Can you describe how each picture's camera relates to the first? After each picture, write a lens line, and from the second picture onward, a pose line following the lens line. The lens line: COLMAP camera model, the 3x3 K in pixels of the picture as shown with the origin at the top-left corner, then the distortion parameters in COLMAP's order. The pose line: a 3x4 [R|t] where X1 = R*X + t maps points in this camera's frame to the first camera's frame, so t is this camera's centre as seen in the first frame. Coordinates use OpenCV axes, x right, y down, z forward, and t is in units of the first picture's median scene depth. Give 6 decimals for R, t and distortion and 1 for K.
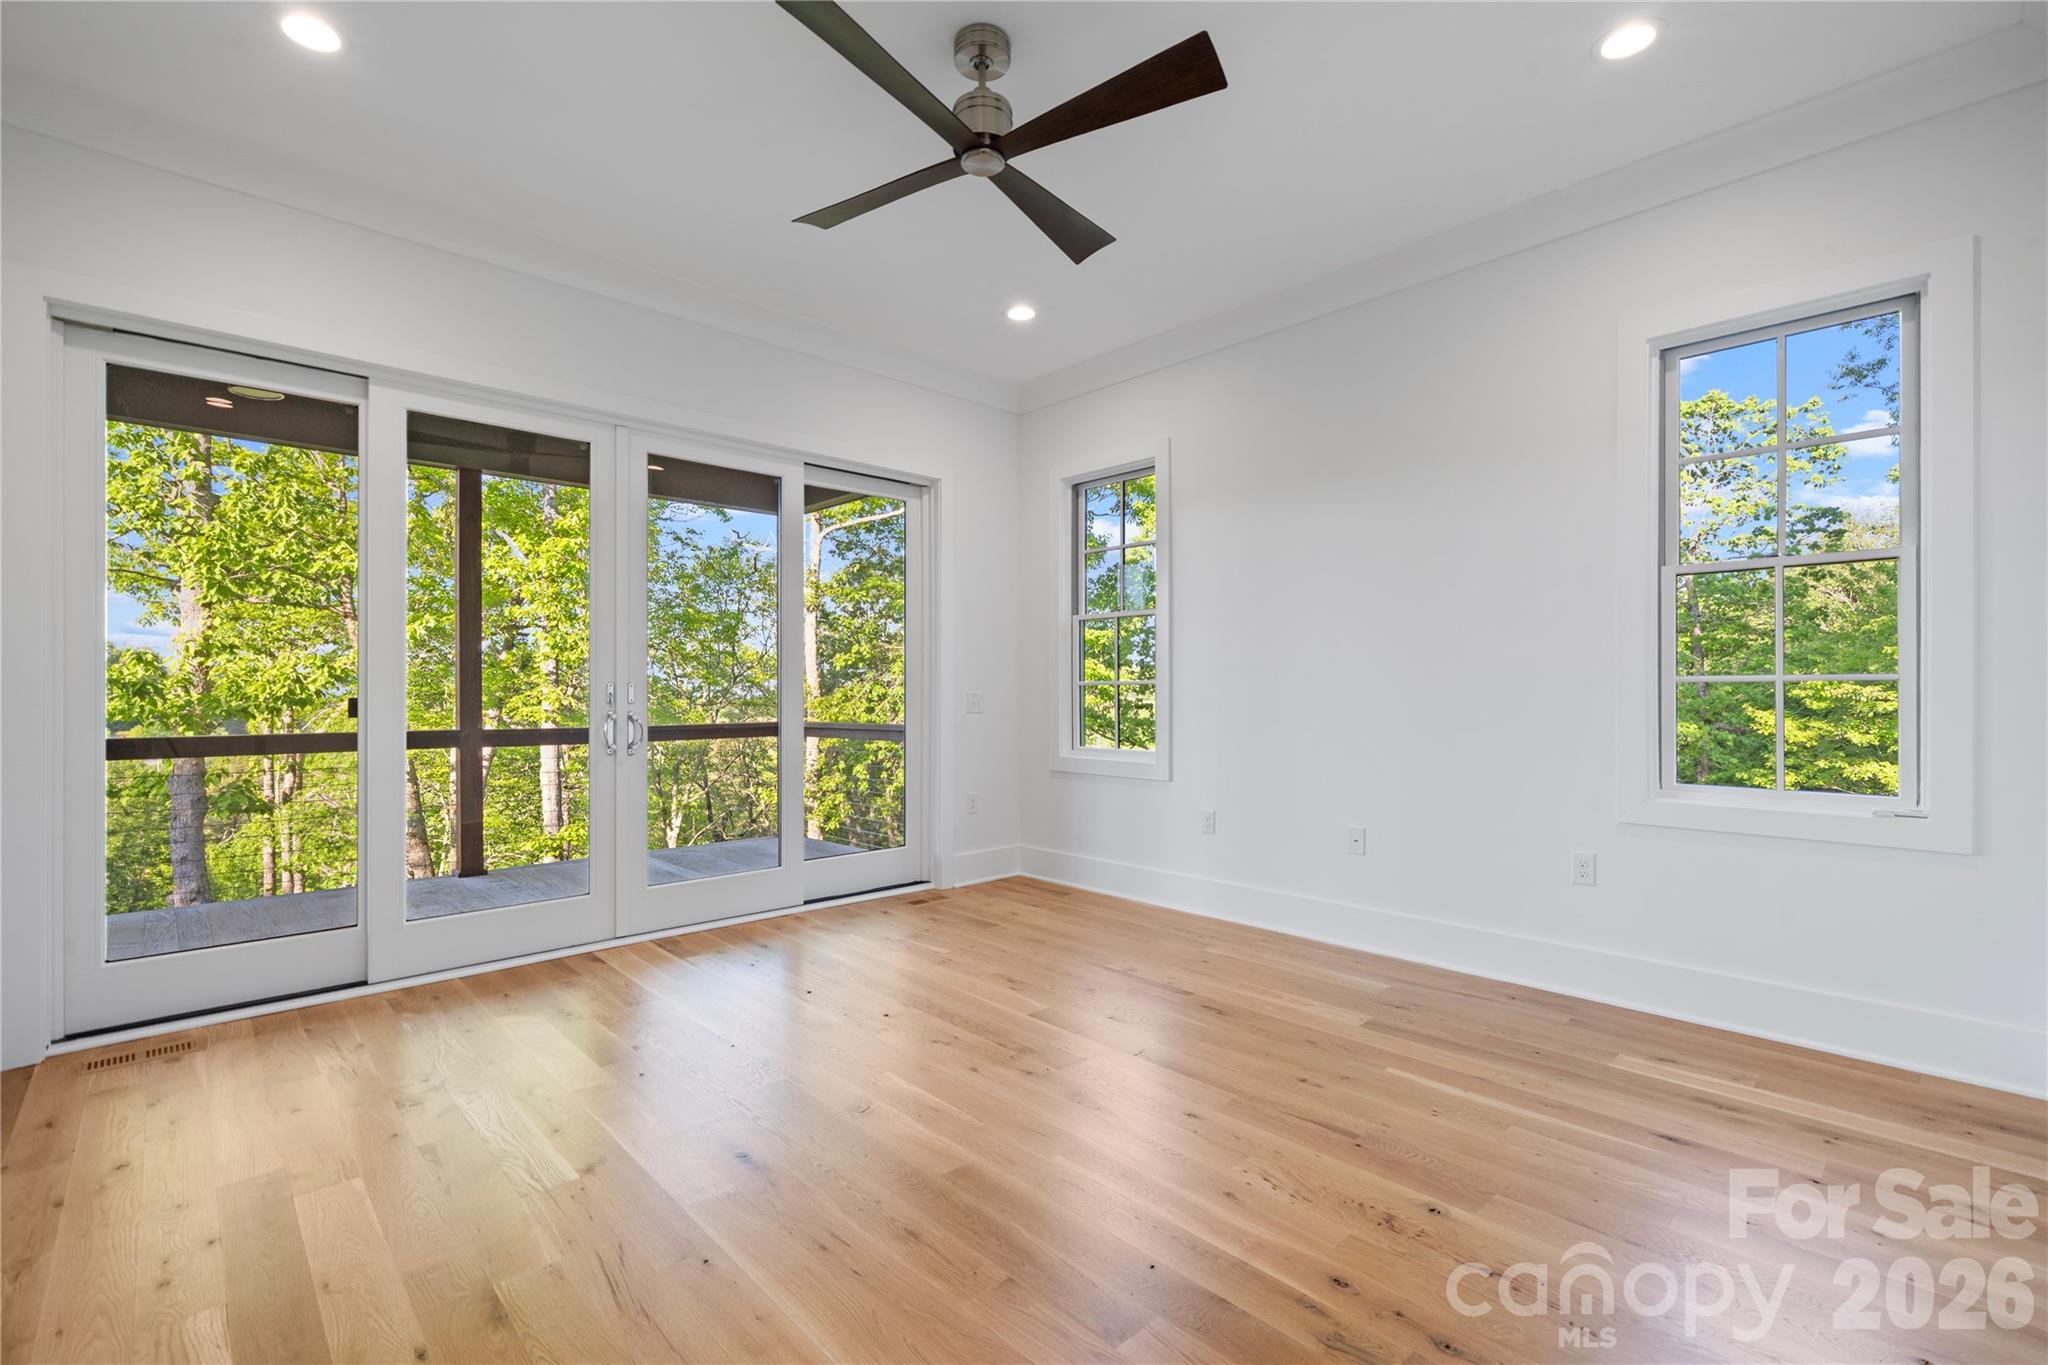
lens RADIAL K [[900.2, 0, 1026.6], [0, 900.2, 697.0], [0, 0, 1]] dist [0.002841, 0.000756]
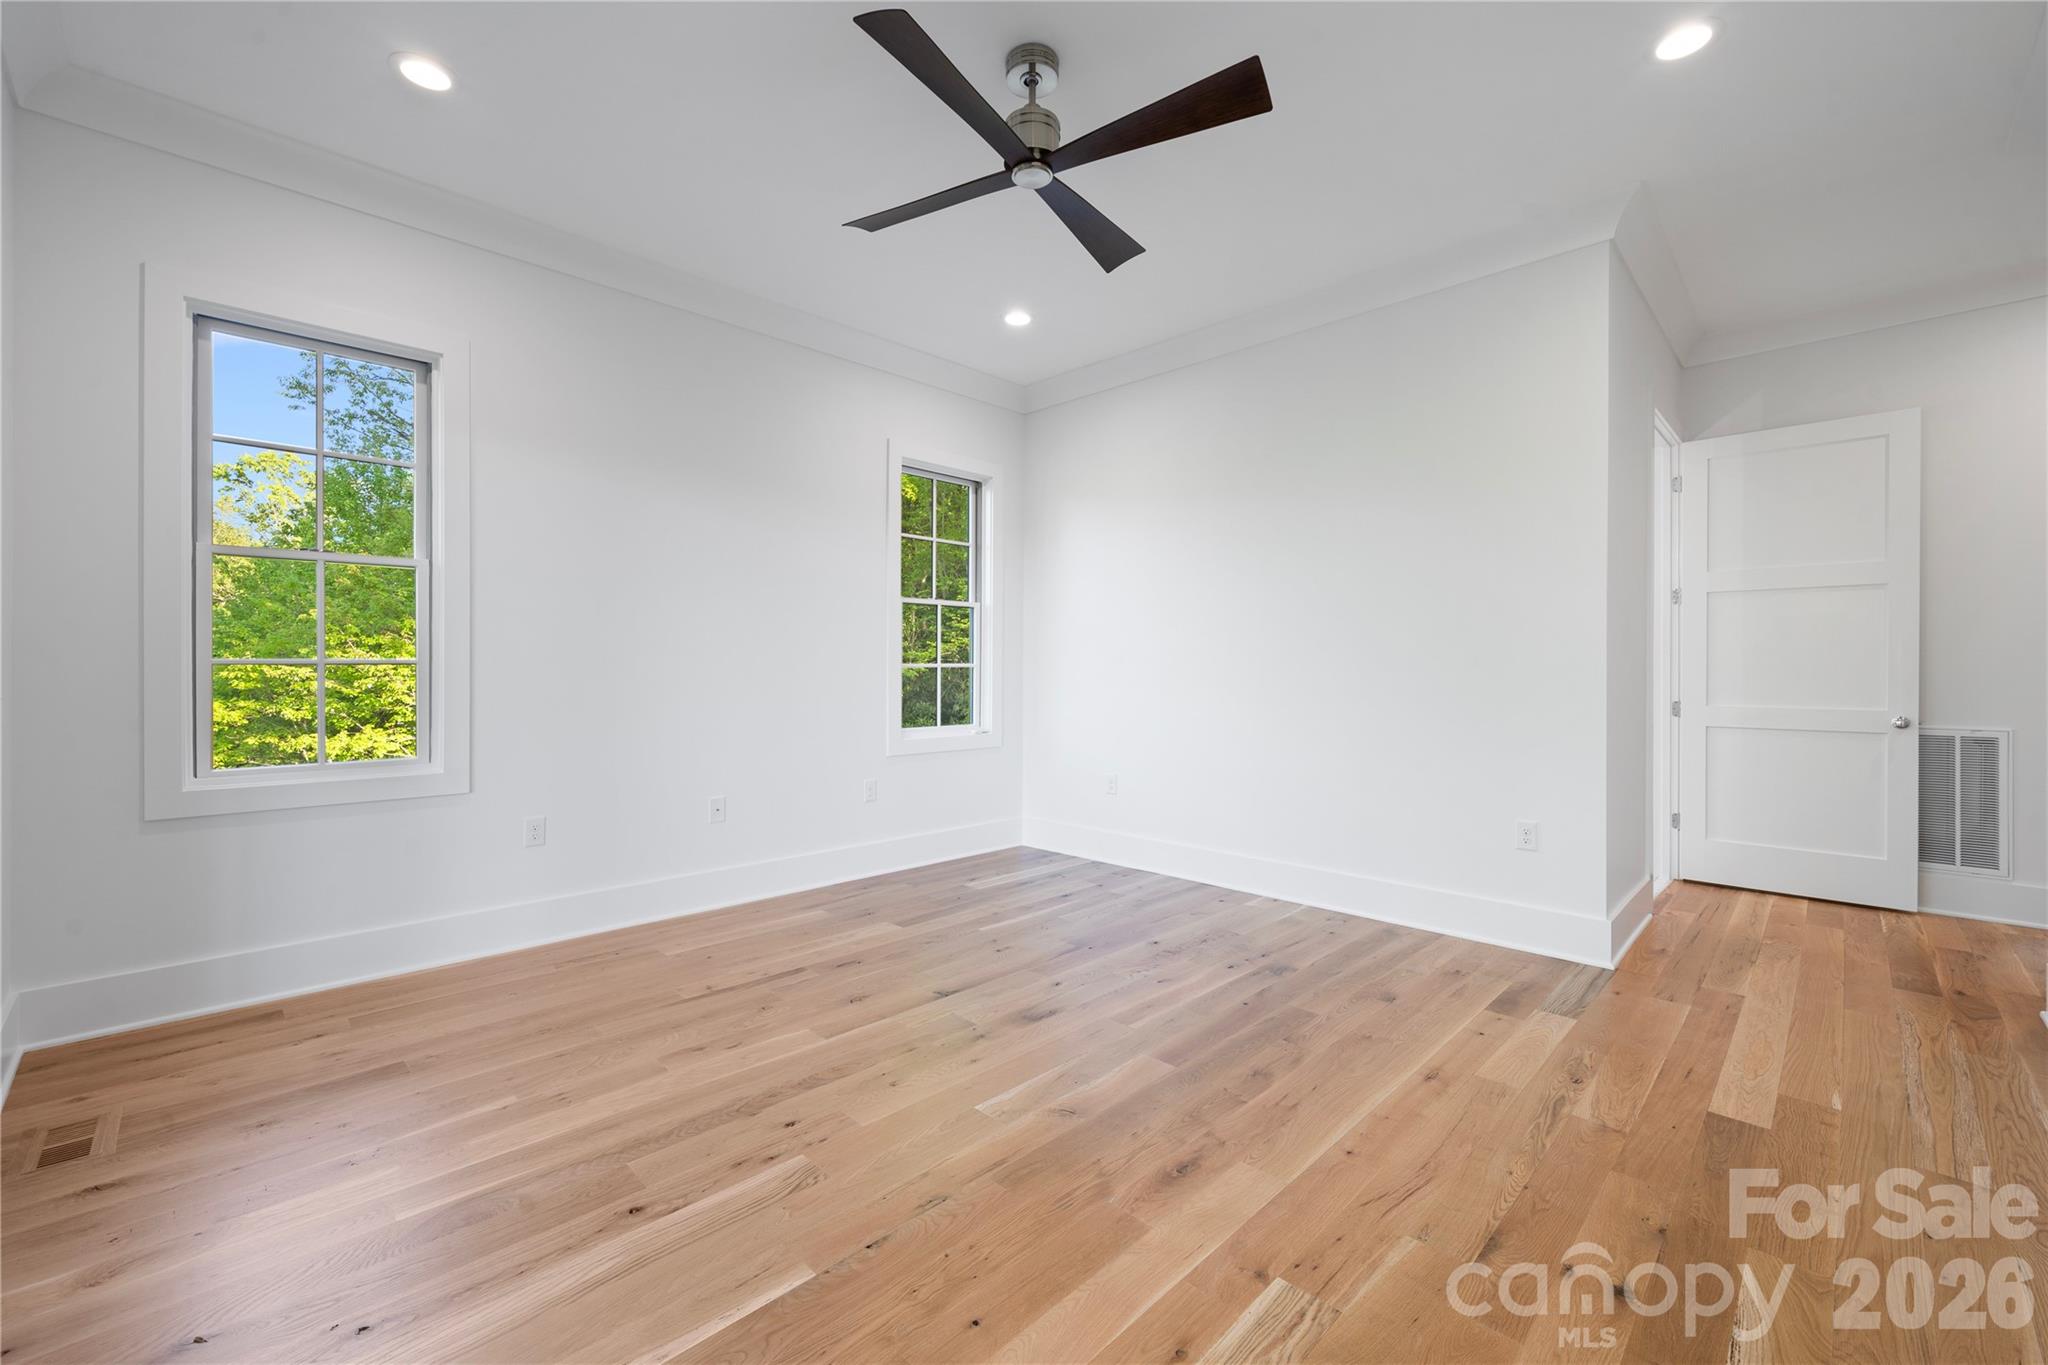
lens RADIAL K [[817.8, 0, 1017.8], [0, 817.8, 663.1], [0, 0, 1]] dist [-0.015125, 0.000194]
pose [[-0.018426, 0.010295, 0.999777, -0.659226], [0.008149, 0.999915, -0.010146, -0.006082], [-0.999797, 0.007961, -0.018509, 0.674065]]
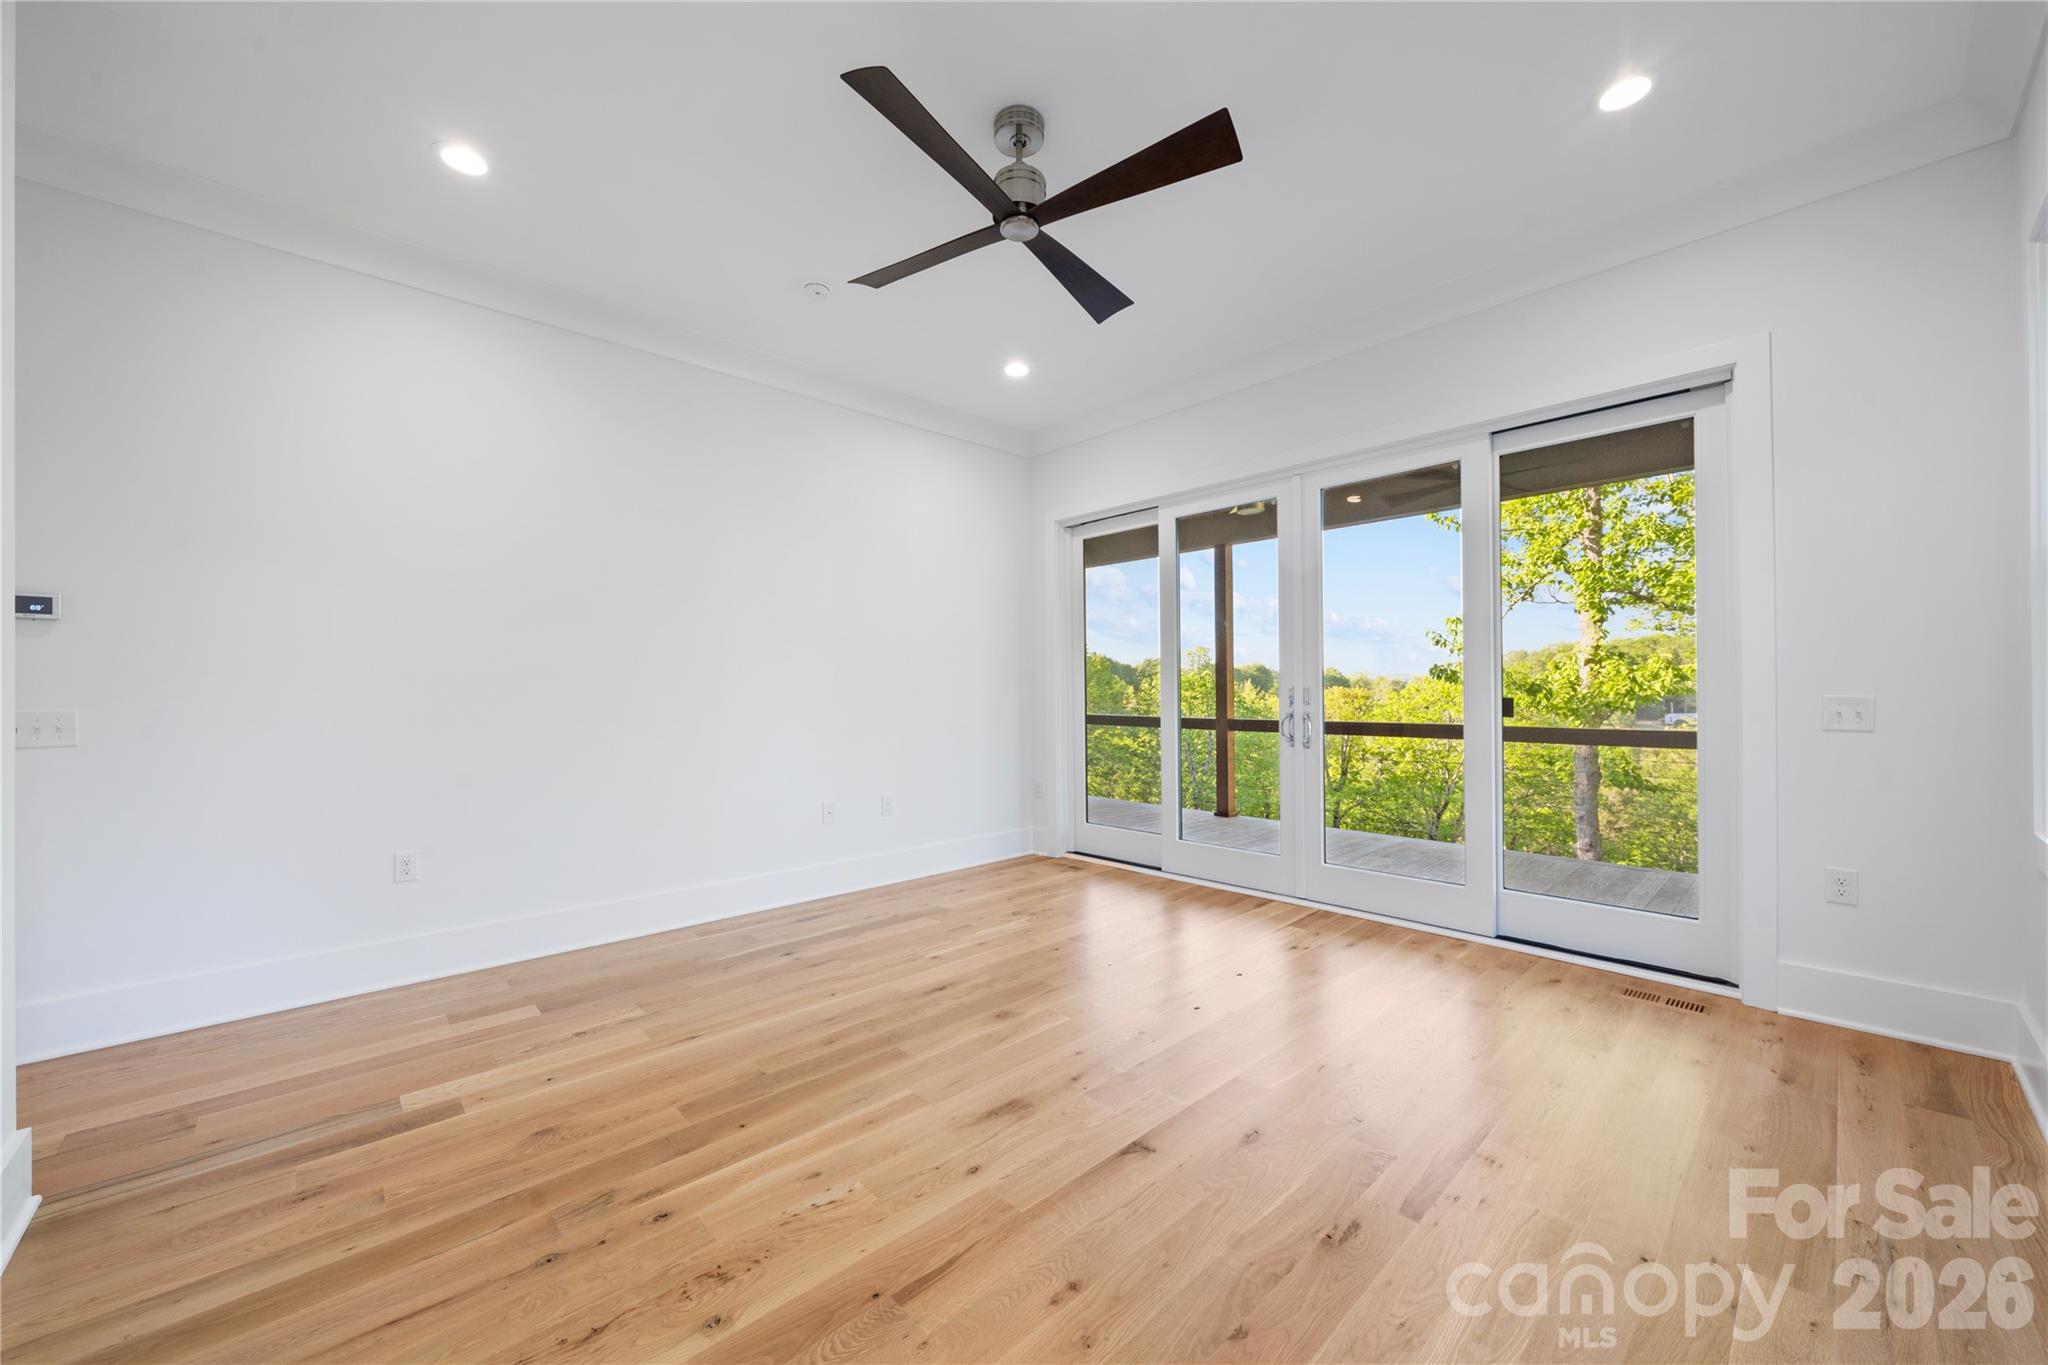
lens RADIAL K [[768.0, 0, 1034.9], [0, 768.0, 691.7], [0, 0, 1]] dist [-0.004003, -0.000150]
pose [[0.006512, -0.000241, -0.999979, 0.593706], [-0.001847, 0.999998, -0.000253, -0.008872], [0.999977, 0.001849, 0.006511, 0.658453]]
